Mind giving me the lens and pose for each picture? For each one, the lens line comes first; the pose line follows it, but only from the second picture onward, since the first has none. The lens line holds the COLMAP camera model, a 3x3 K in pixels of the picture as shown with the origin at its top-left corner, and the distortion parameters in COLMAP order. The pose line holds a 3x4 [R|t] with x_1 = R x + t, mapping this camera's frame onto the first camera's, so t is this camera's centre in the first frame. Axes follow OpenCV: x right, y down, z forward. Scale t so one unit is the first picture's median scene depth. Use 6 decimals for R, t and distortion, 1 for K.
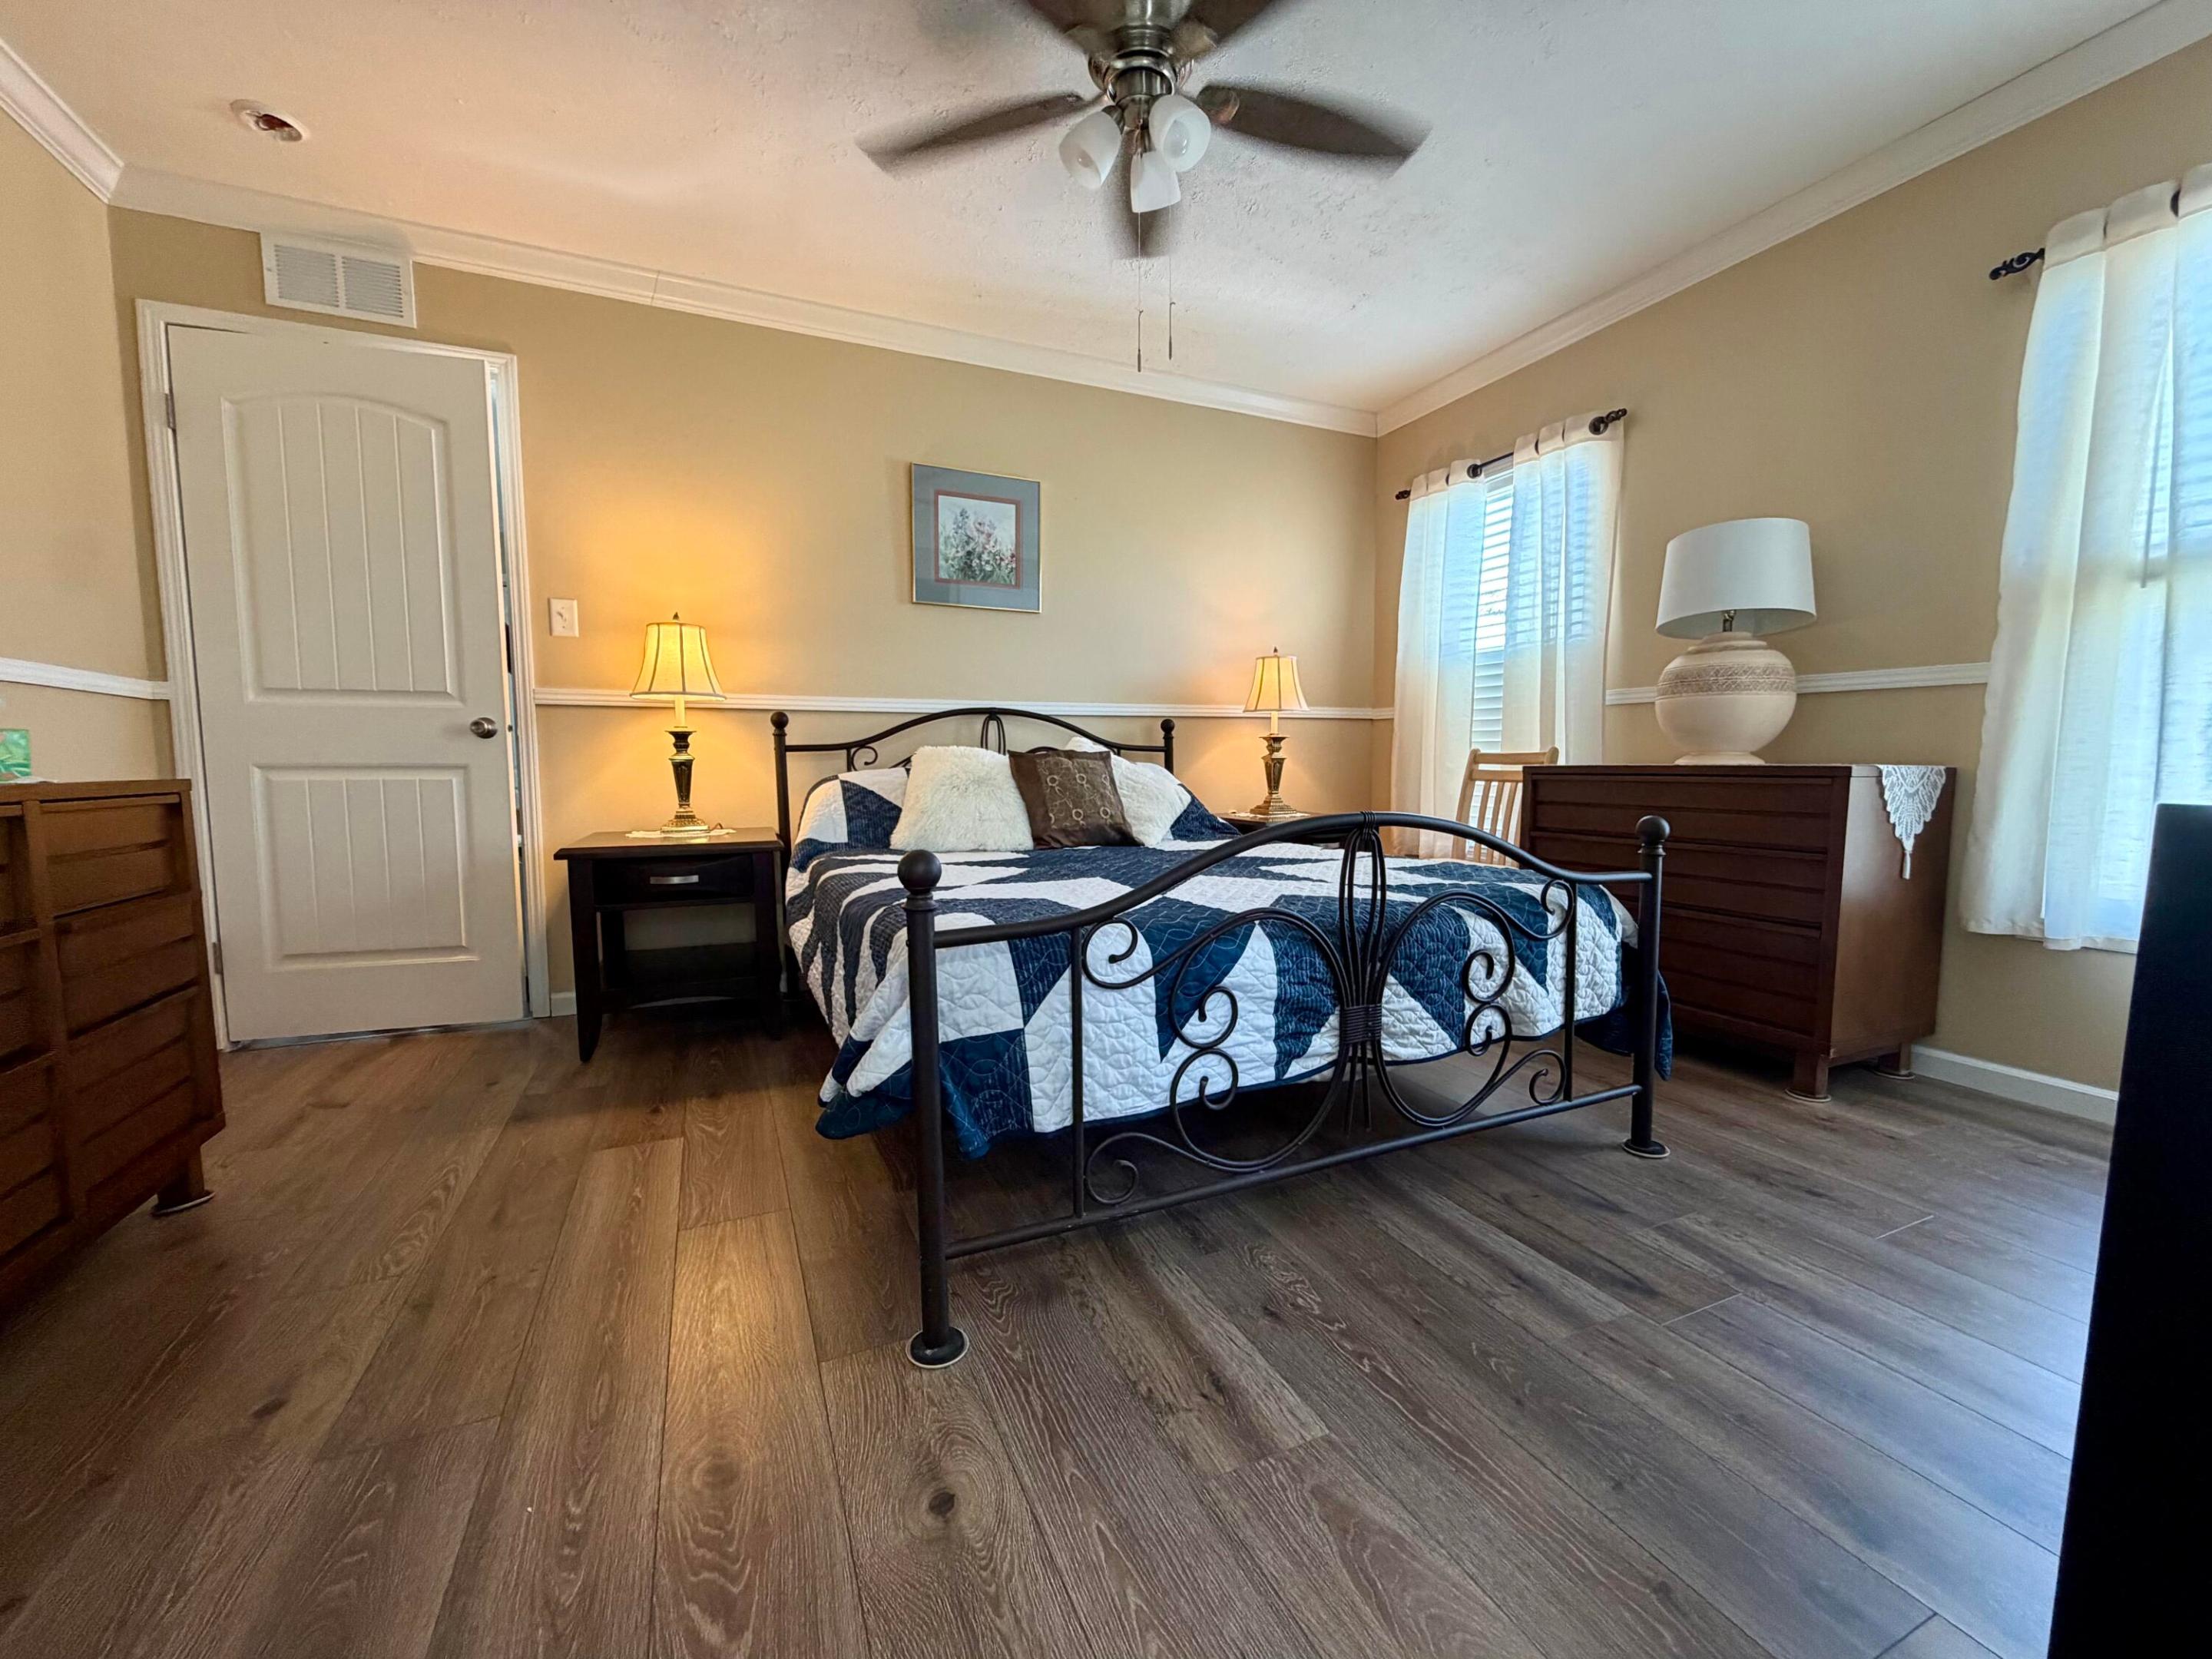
lens RADIAL K [[881.6, 0, 1106.0], [0, 881.6, 829.5], [0, 0, 1]] dist [-0.001751, -0.000097]
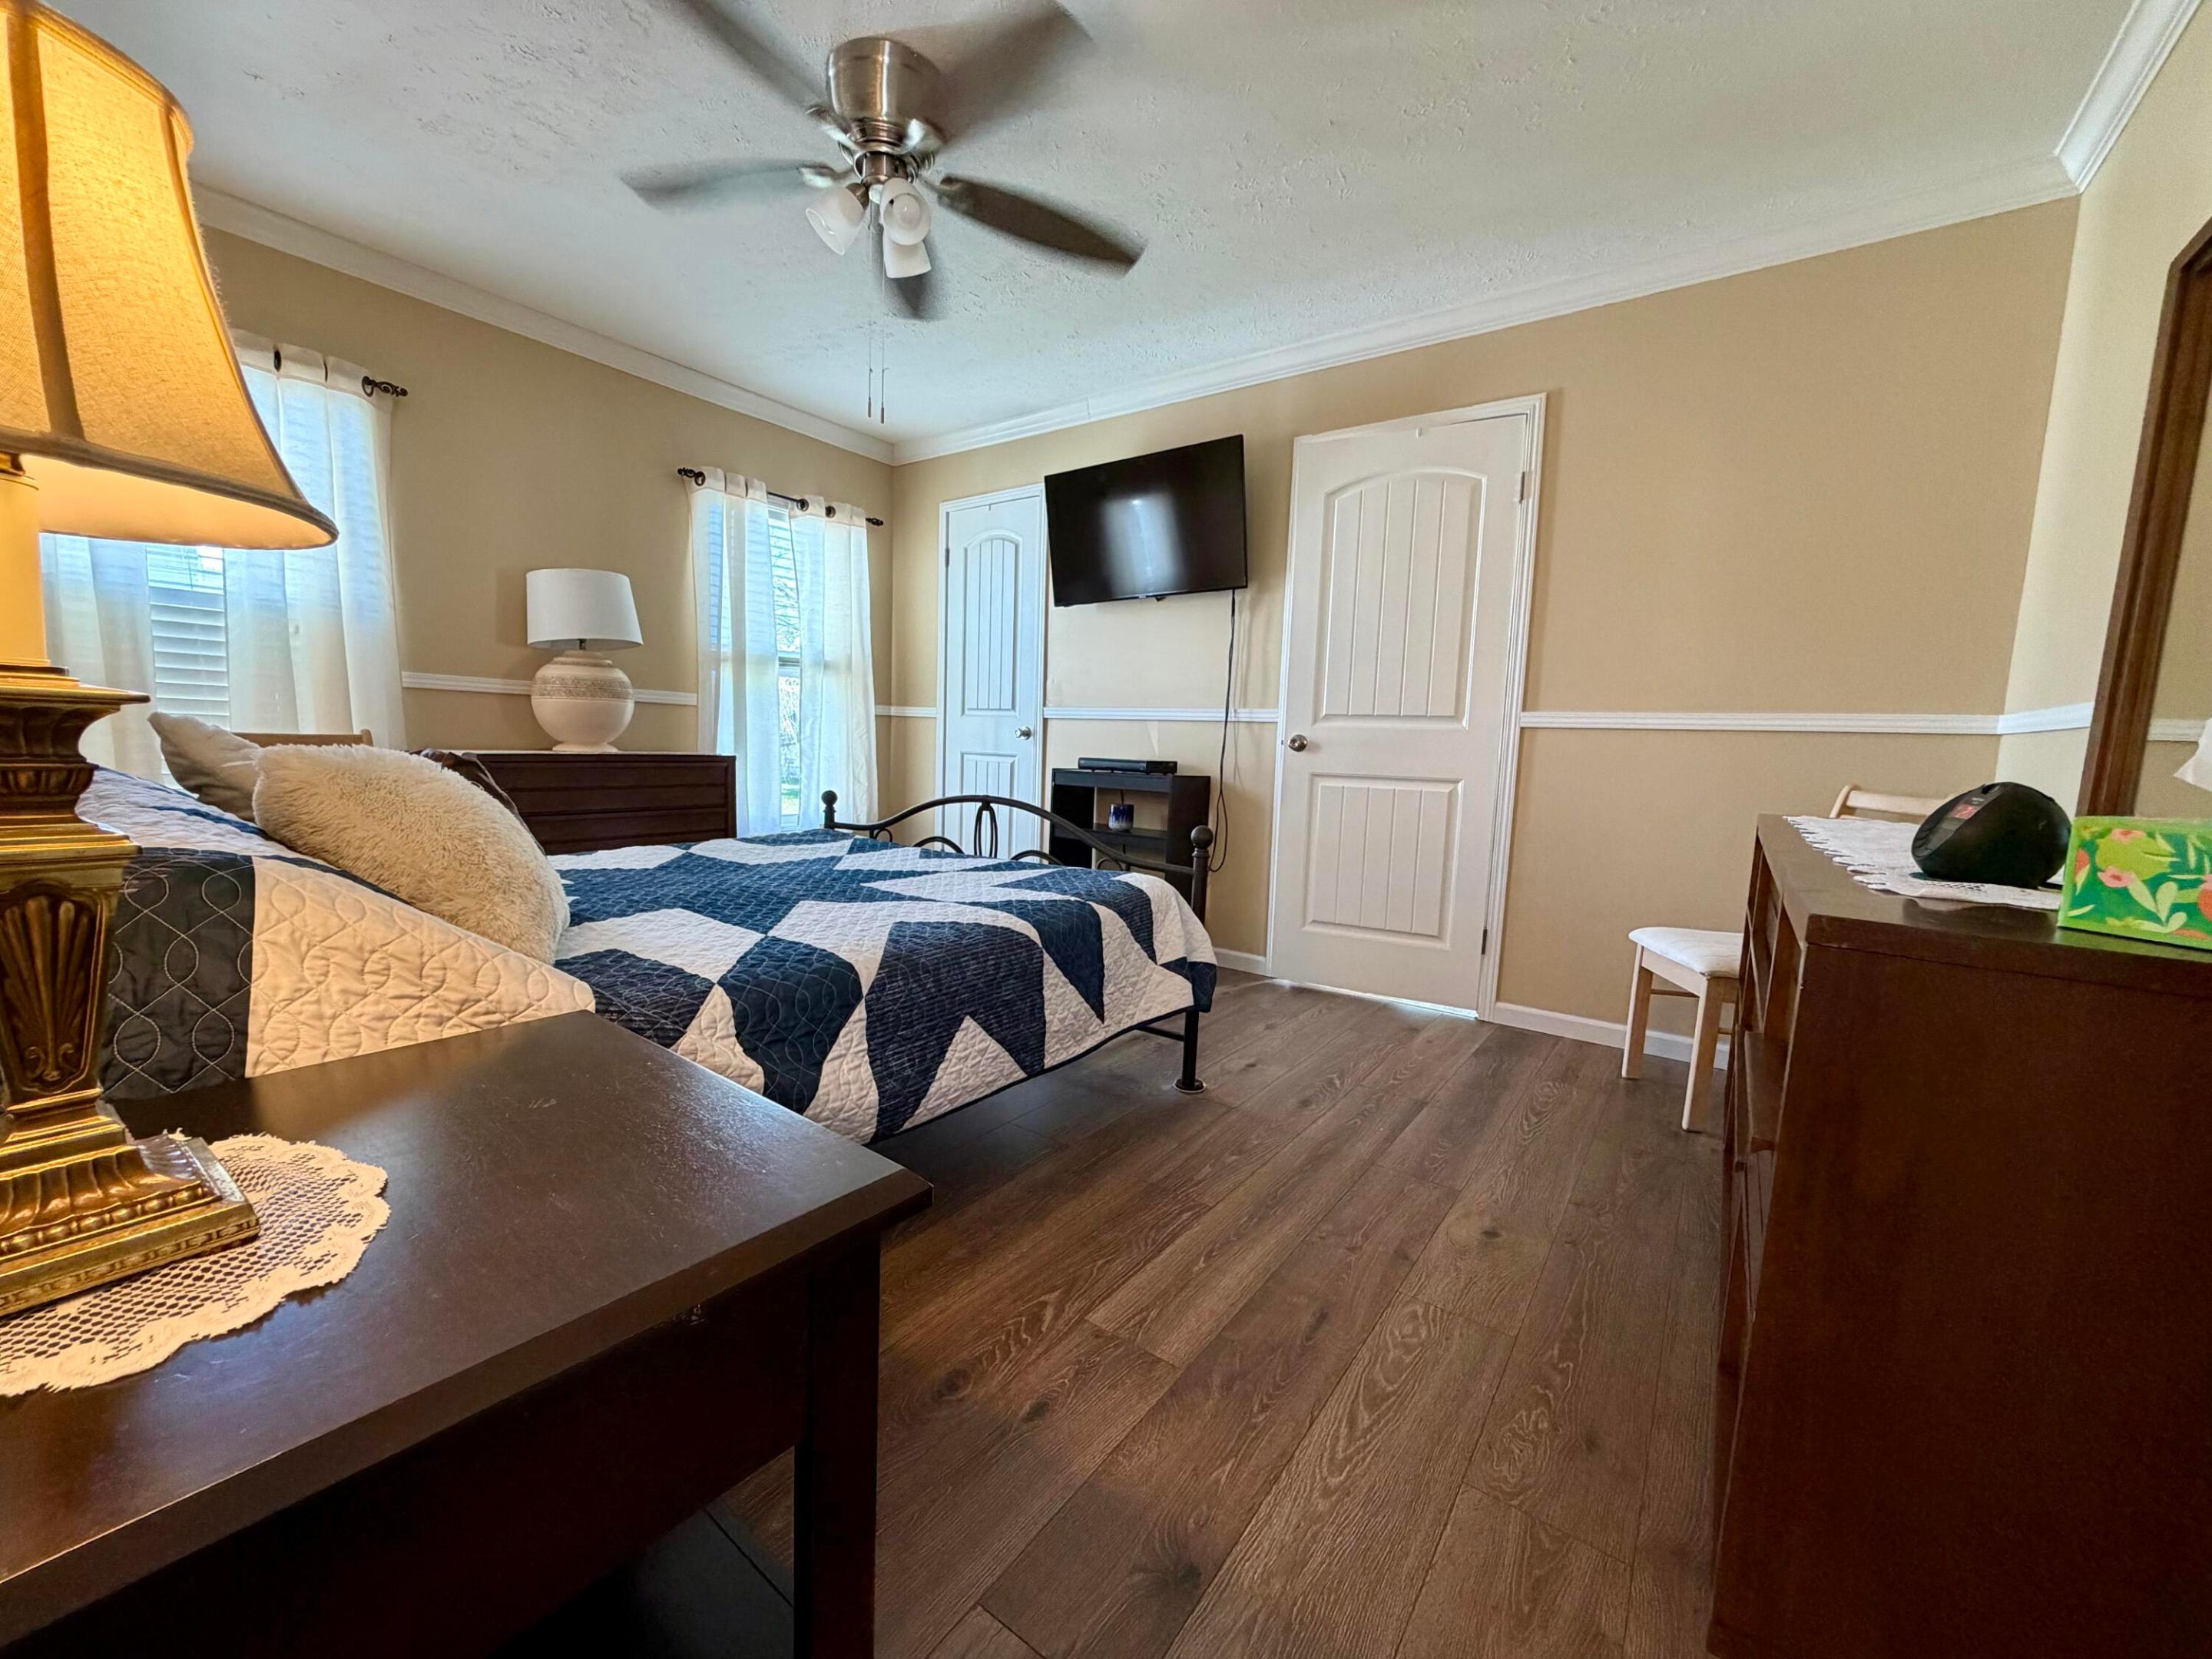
lens RADIAL K [[881.6, 0, 1106.0], [0, 881.6, 829.5], [0, 0, 1]] dist [-0.001751, -0.000097]
pose [[-0.506015, -0.099386, 0.856780, -1.191988], [0.030406, 0.990666, 0.132875, -0.160301], [-0.861989, 0.093288, -0.498270, 1.460356]]
